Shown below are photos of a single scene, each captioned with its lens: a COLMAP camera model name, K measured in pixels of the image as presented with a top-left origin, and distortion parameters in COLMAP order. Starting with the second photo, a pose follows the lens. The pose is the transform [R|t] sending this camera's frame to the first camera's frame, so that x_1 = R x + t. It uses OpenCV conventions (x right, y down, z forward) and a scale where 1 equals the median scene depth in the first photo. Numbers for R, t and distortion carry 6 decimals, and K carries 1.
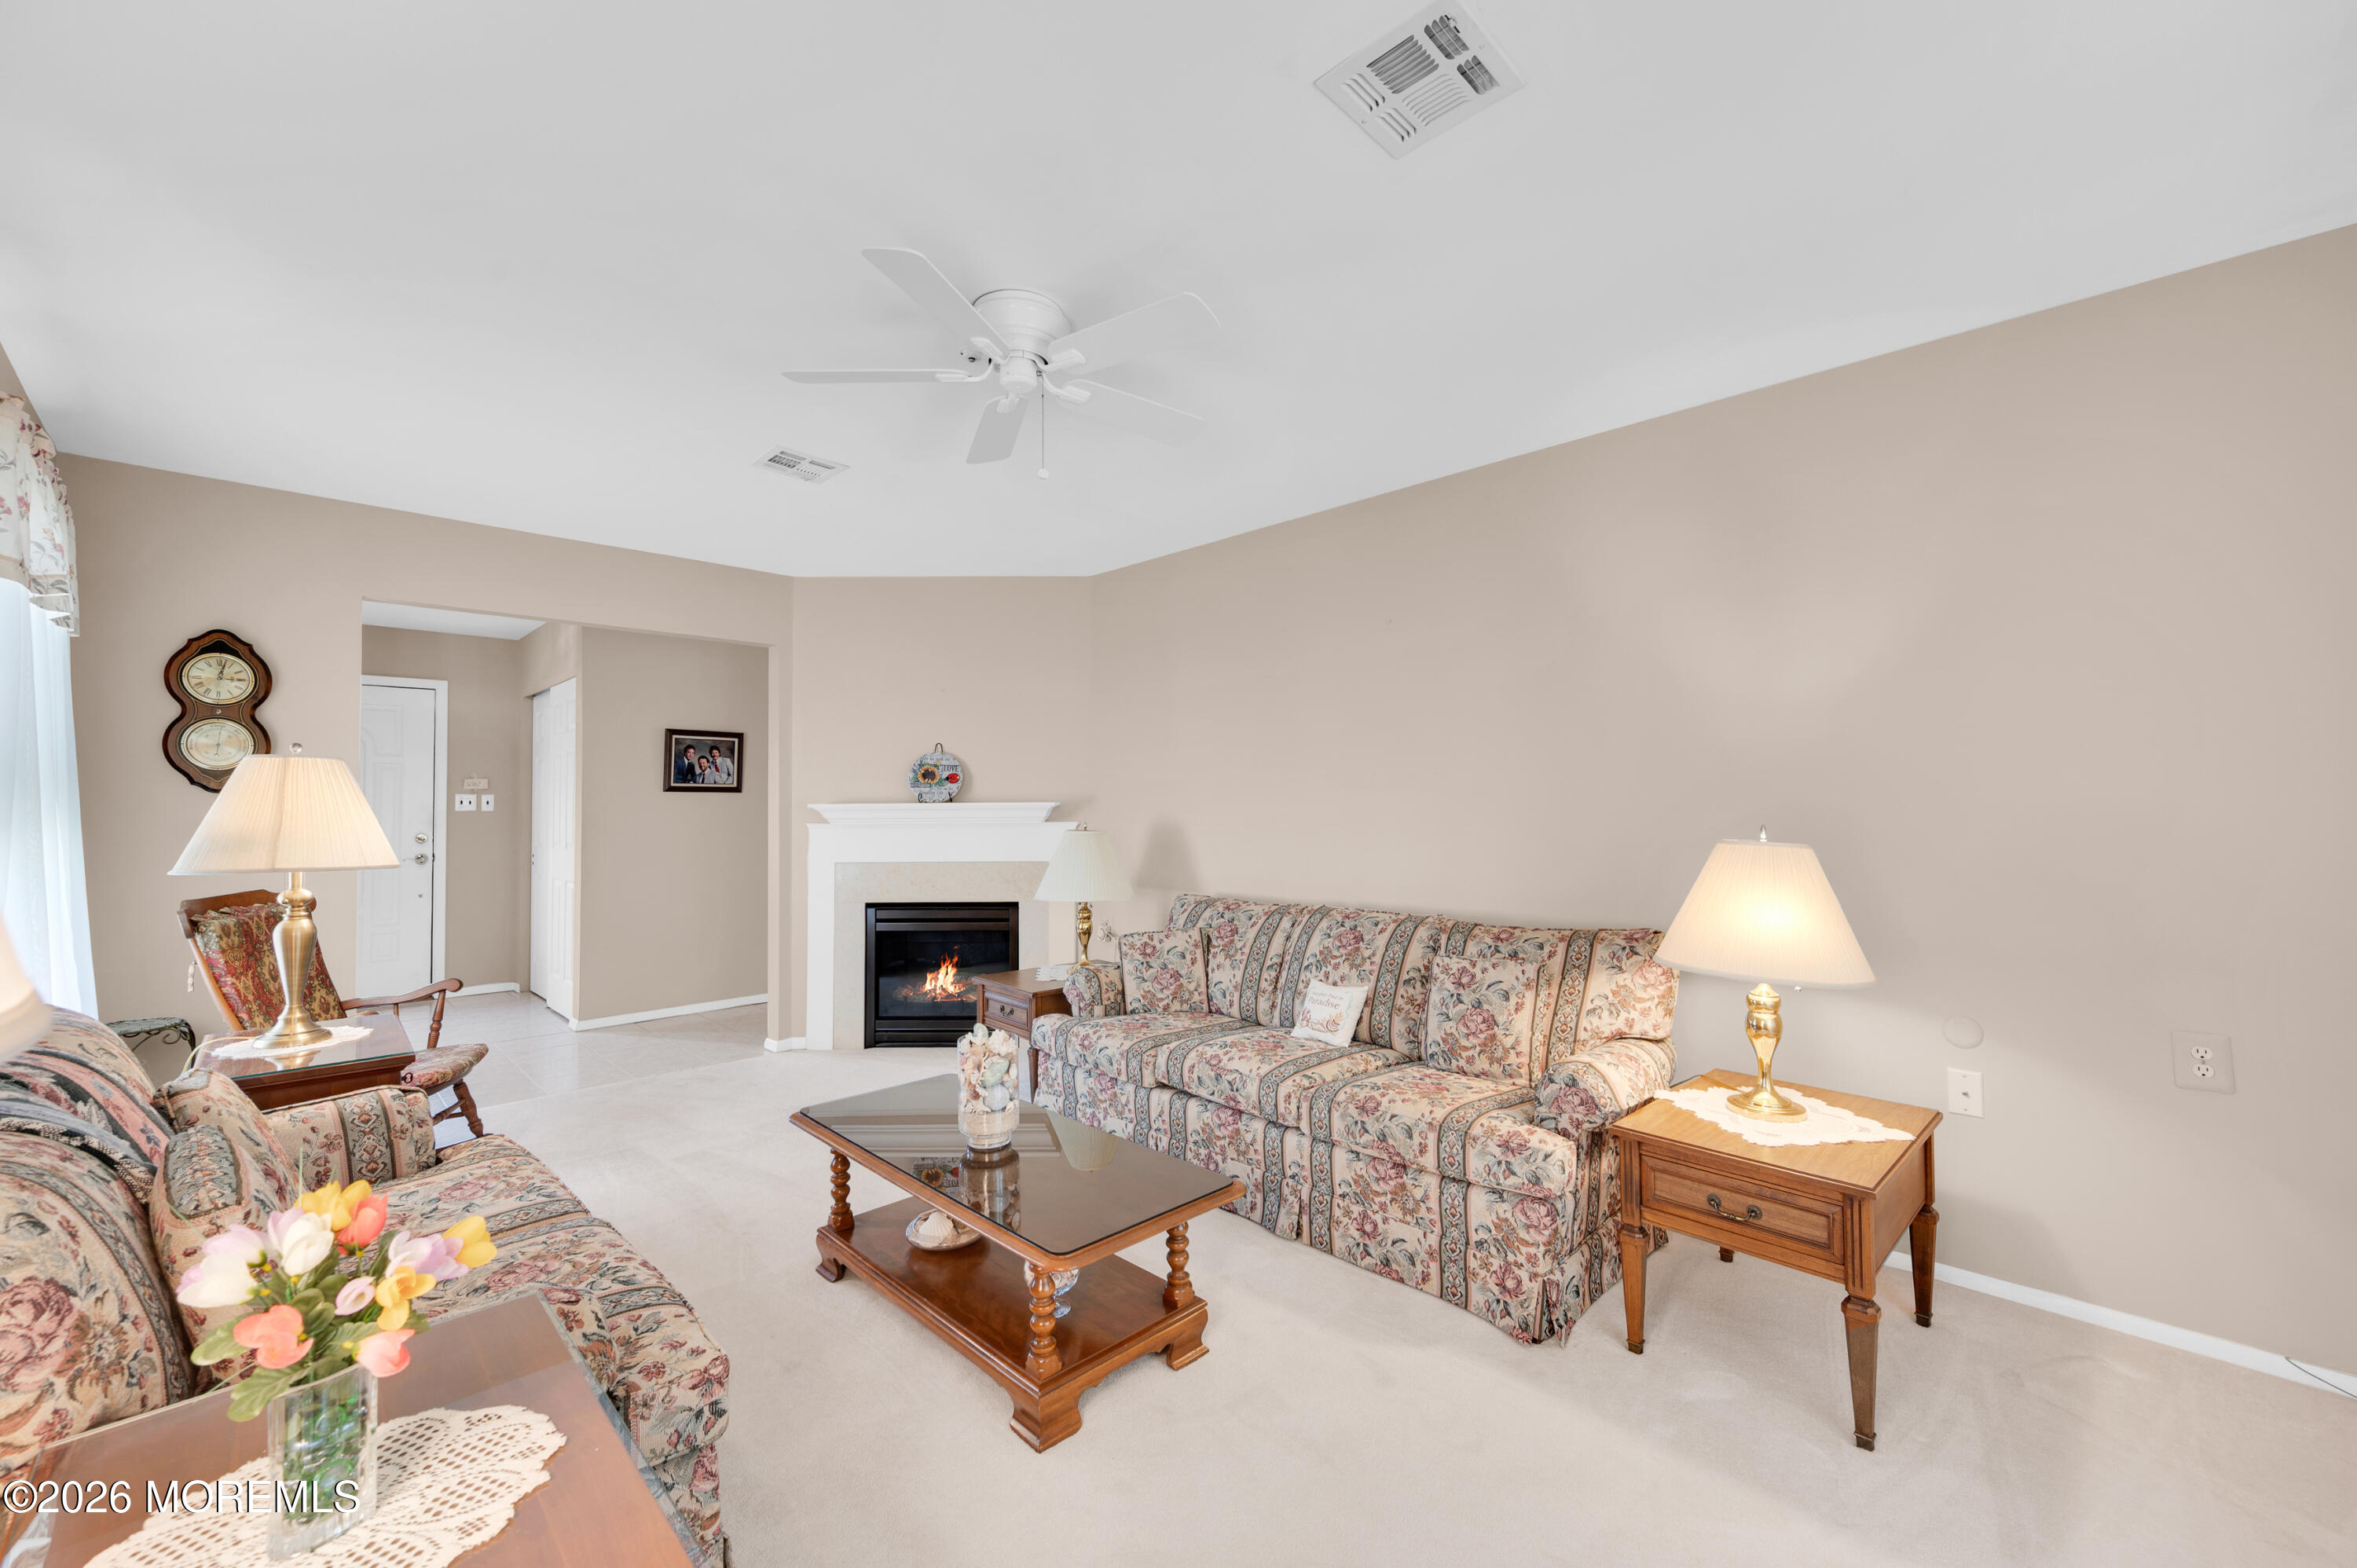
lens RADIAL K [[933.3, 0, 1188.4], [0, 933.3, 791.0], [0, 0, 1]] dist [0.002460, -0.000177]
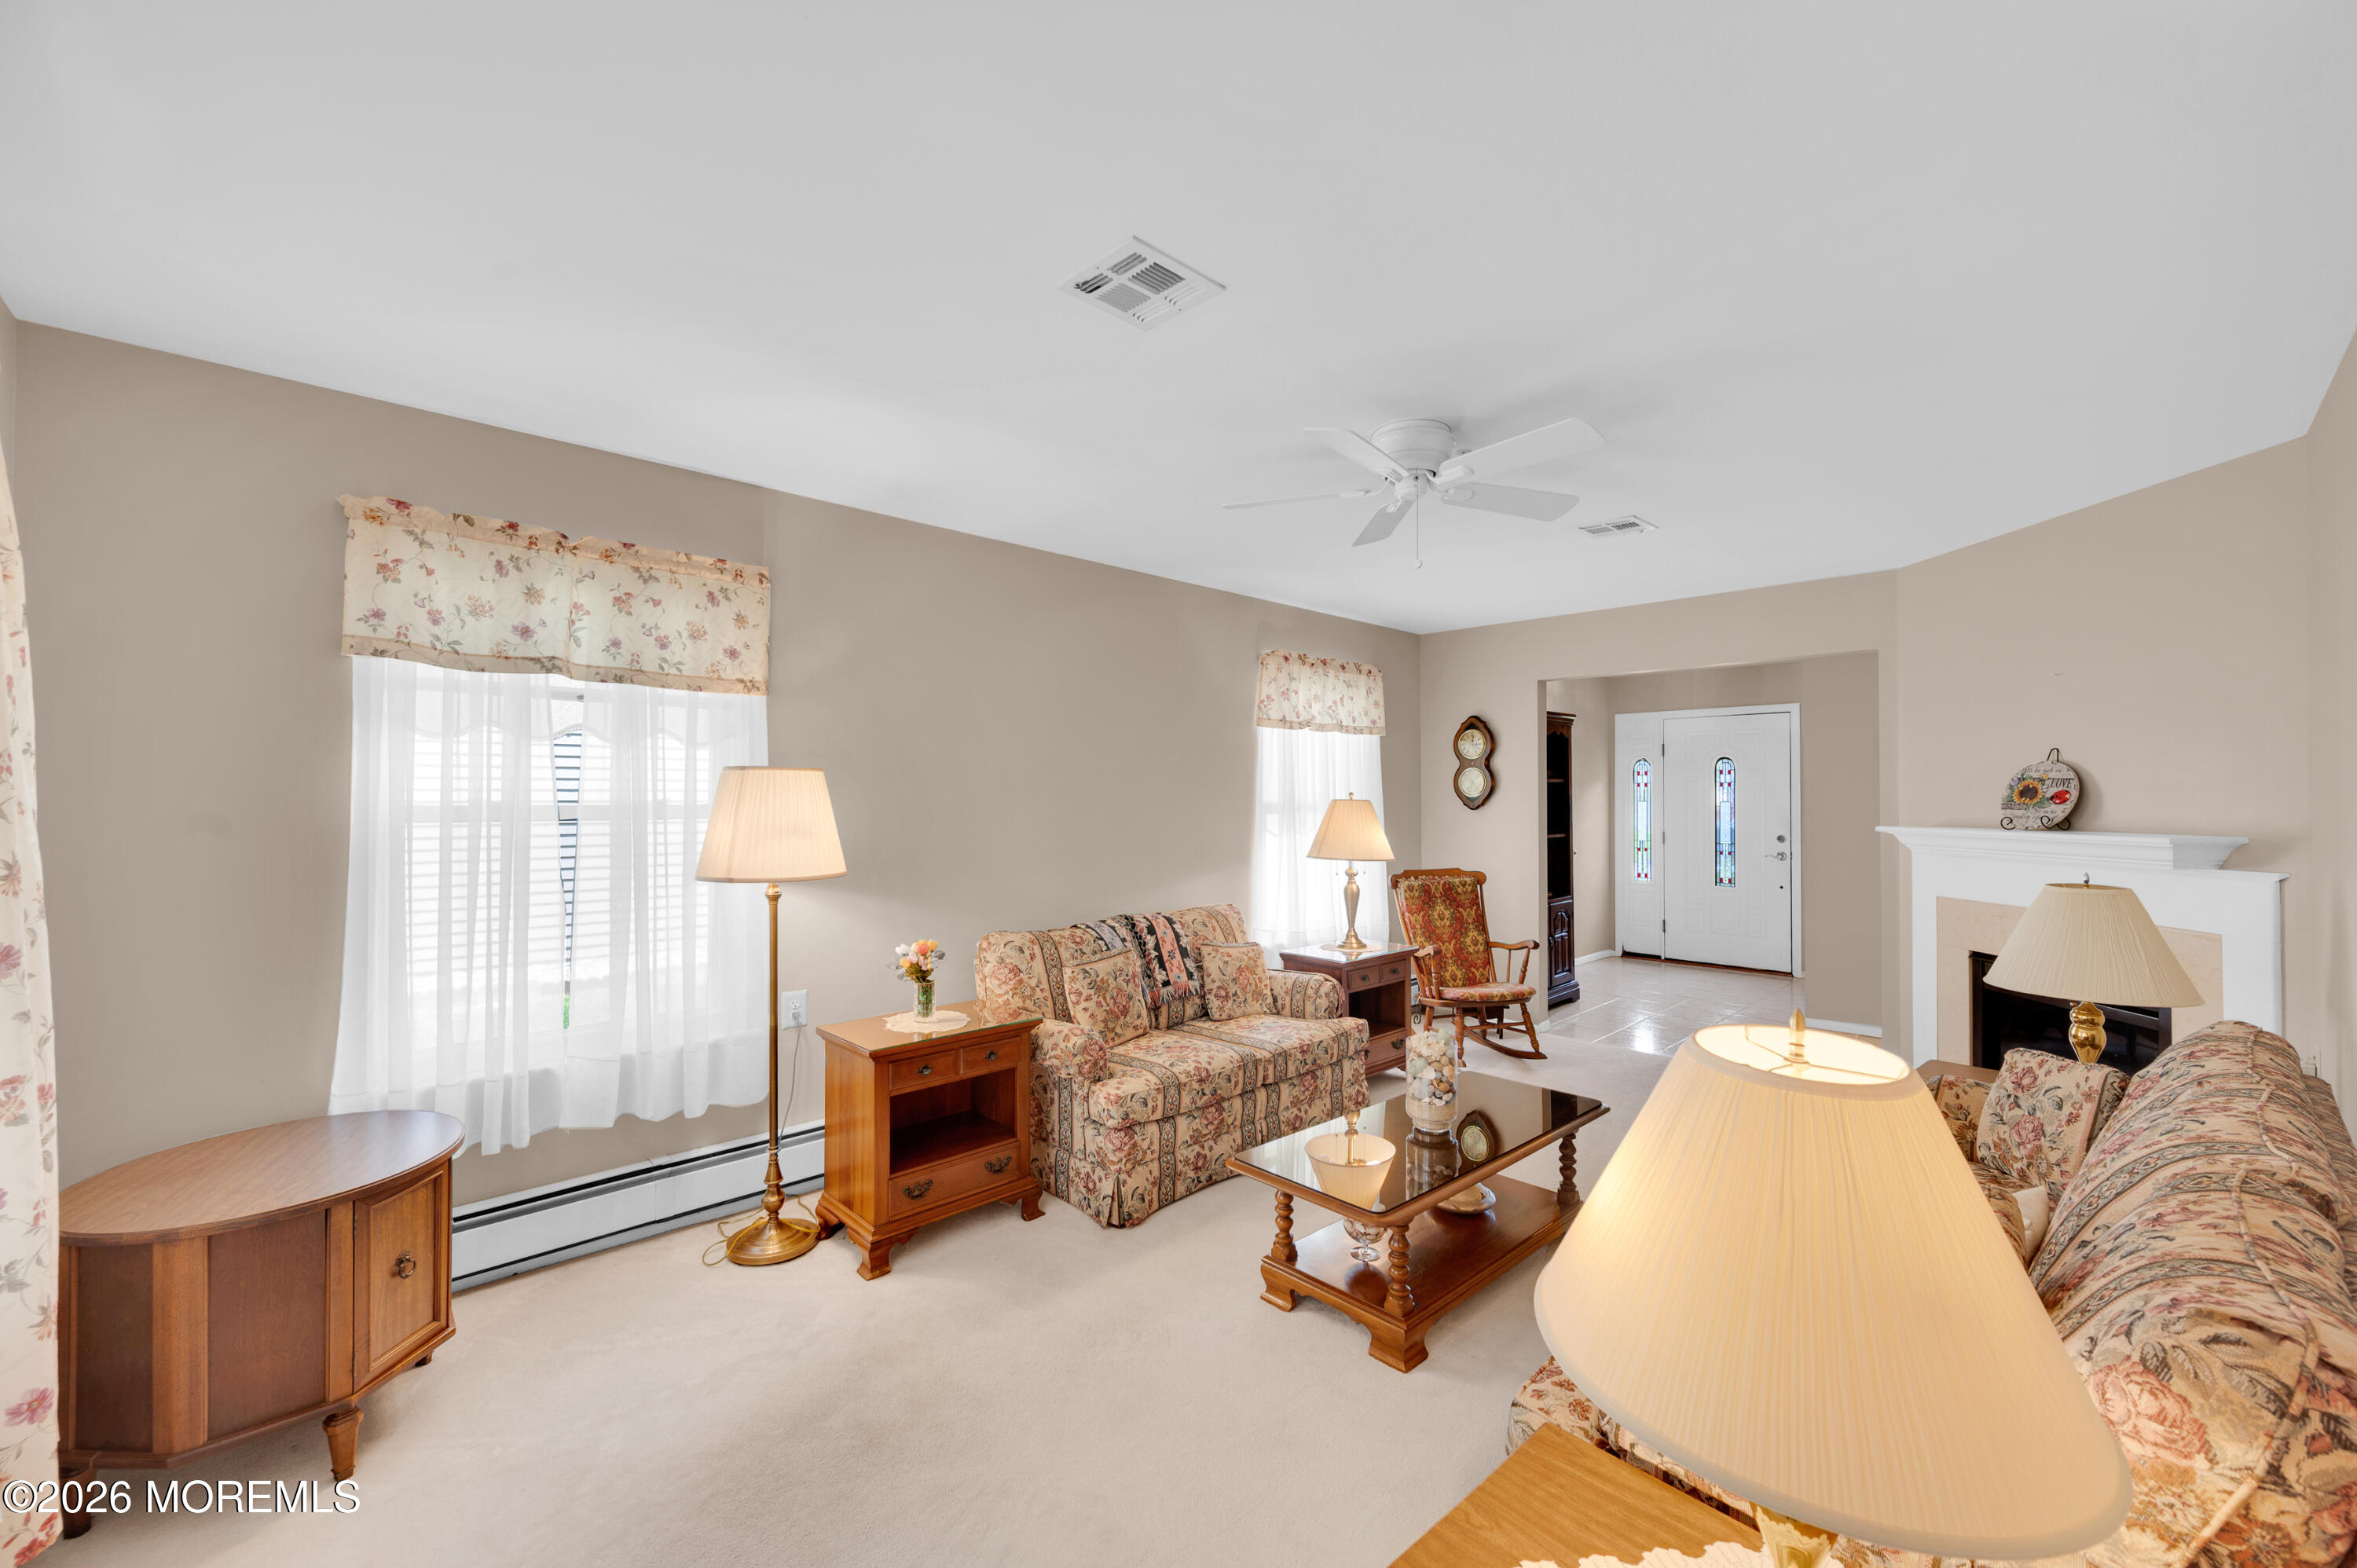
lens RADIAL K [[933.3, 0, 1182.6], [0, 933.3, 791.7], [0, 0, 1]] dist [0.002460, -0.000177]
pose [[-0.020874, 0.002531, -0.999779, 0.475975], [0.017619, 0.999842, 0.002163, -0.031031], [0.999627, -0.017570, -0.020915, 0.339130]]
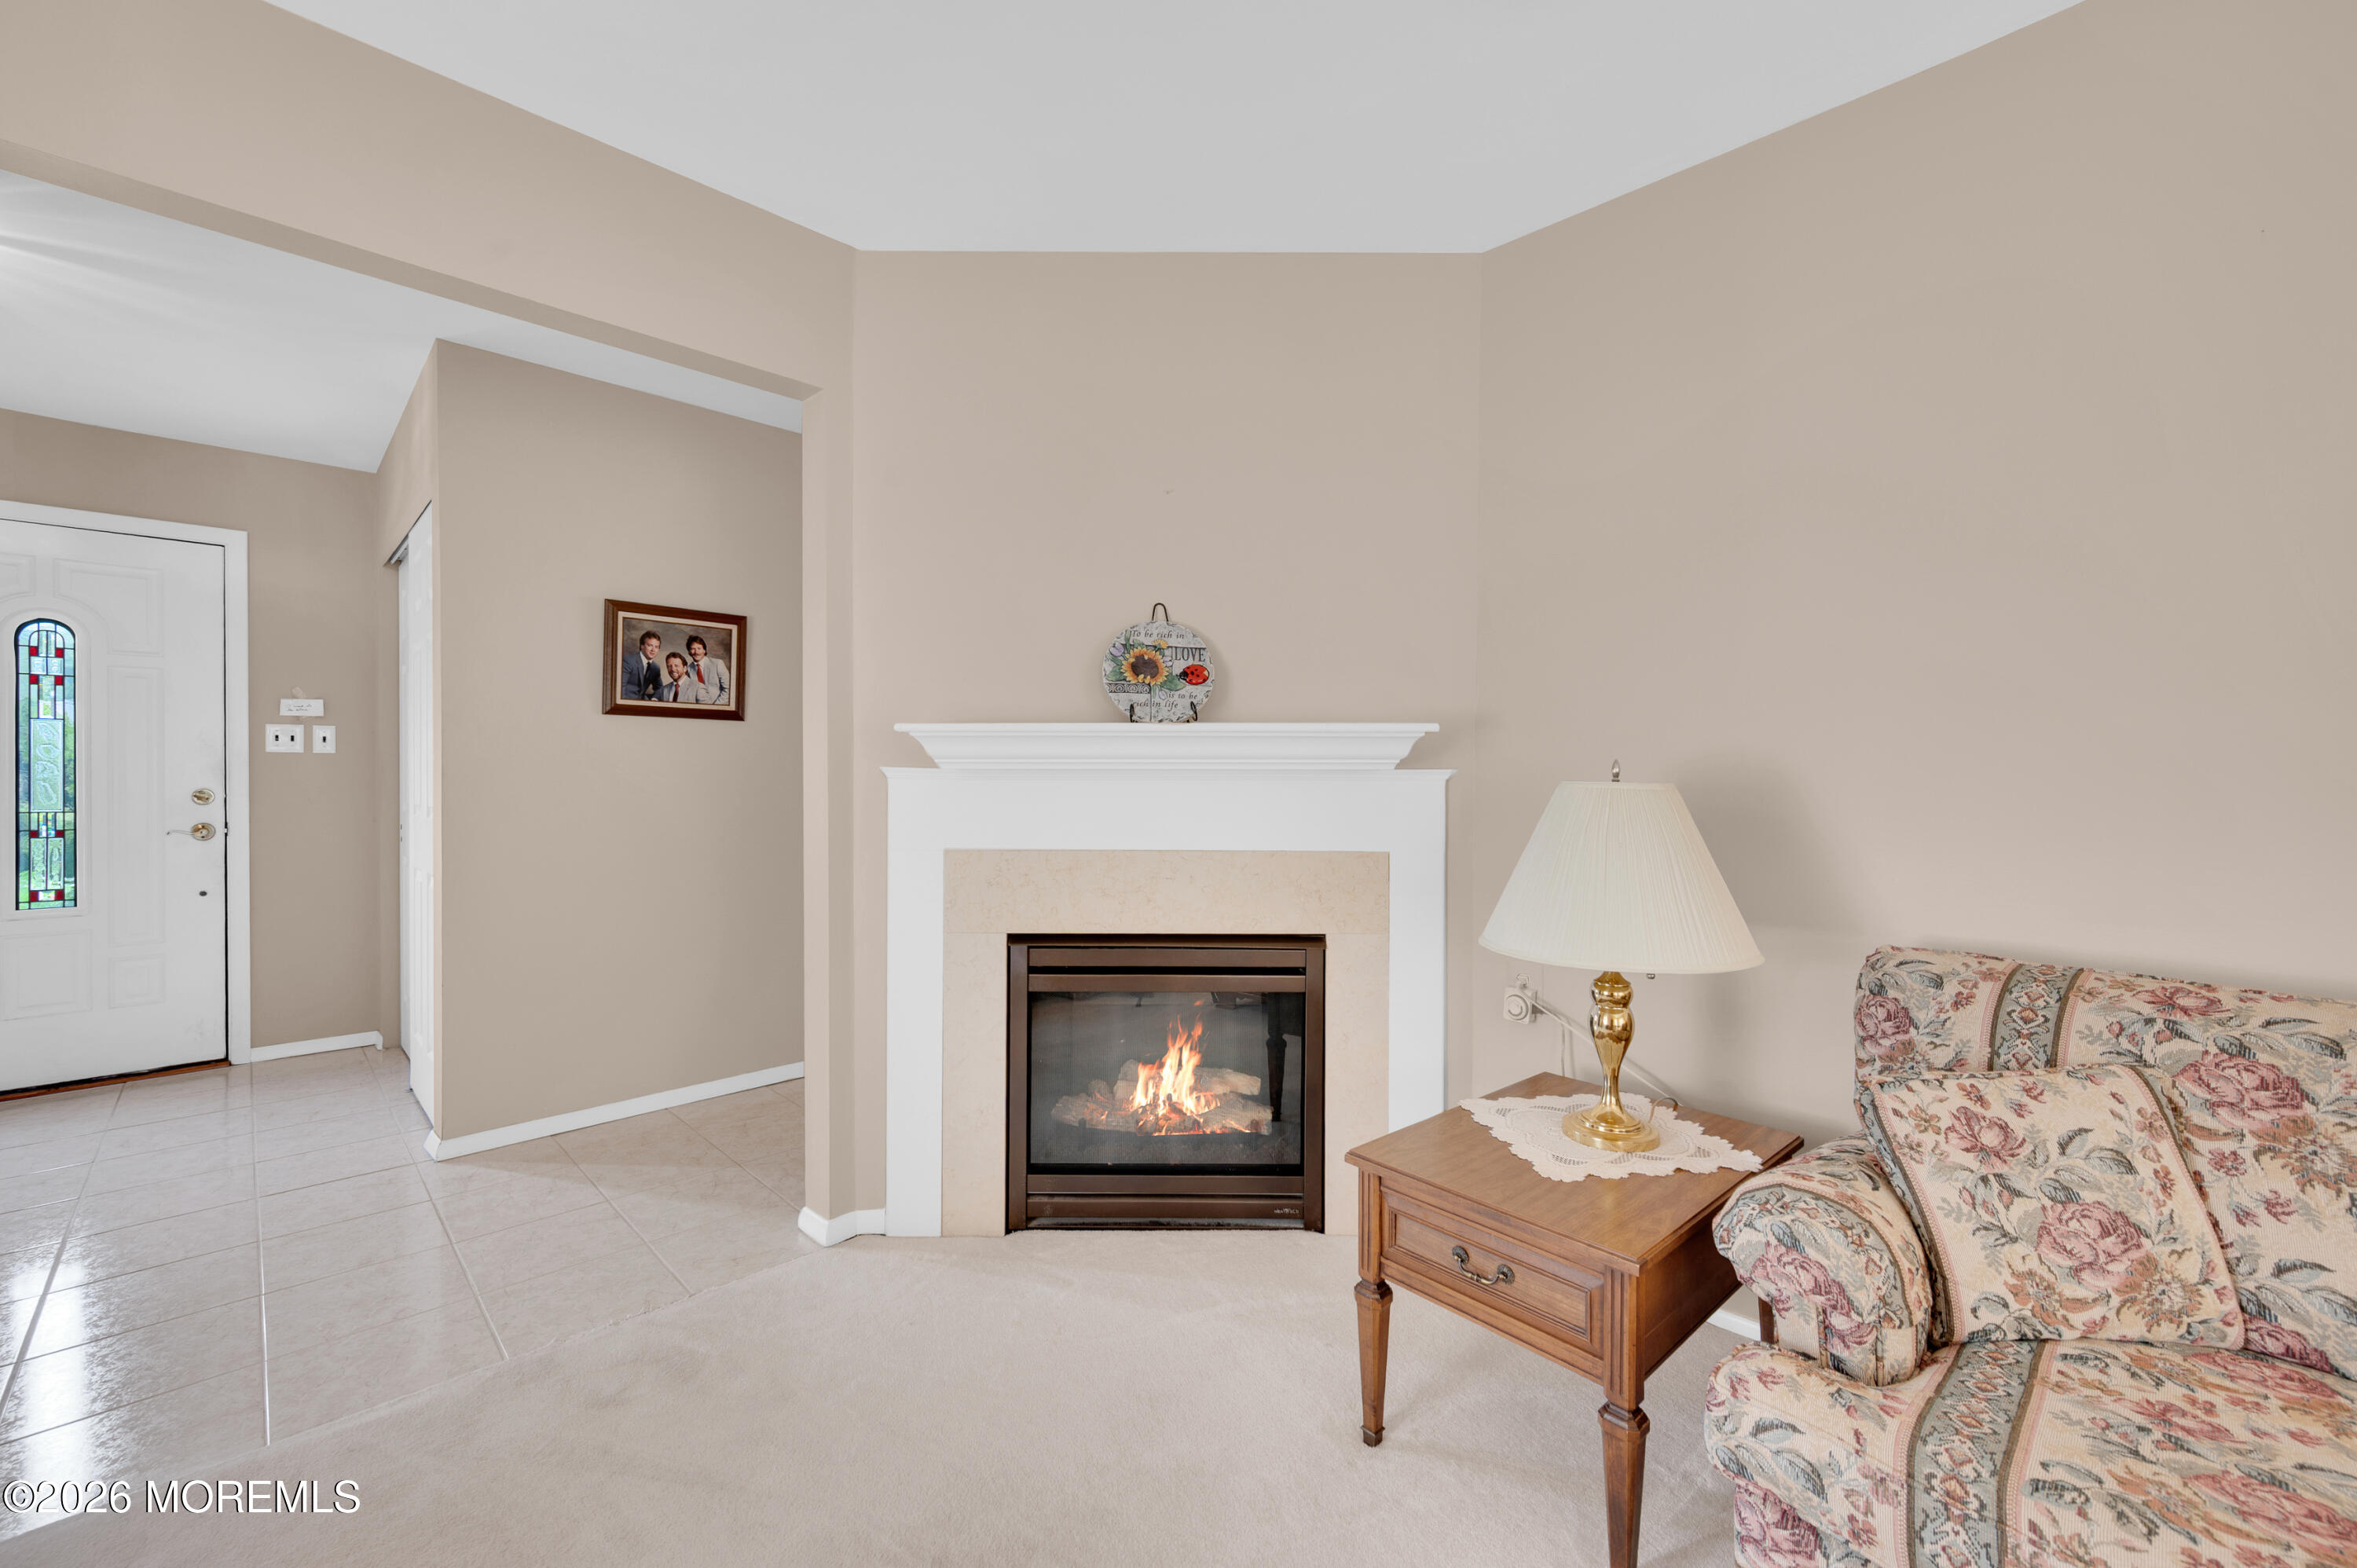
lens RADIAL K [[933.3, 0, 1172.3], [0, 933.3, 791.0], [0, 0, 1]] dist [0.002460, -0.000177]
pose [[0.999948, 0.008855, -0.005132, -0.258571], [-0.008707, 0.999567, 0.028113, 0.031863], [0.005378, -0.028067, 0.999592, 0.520999]]
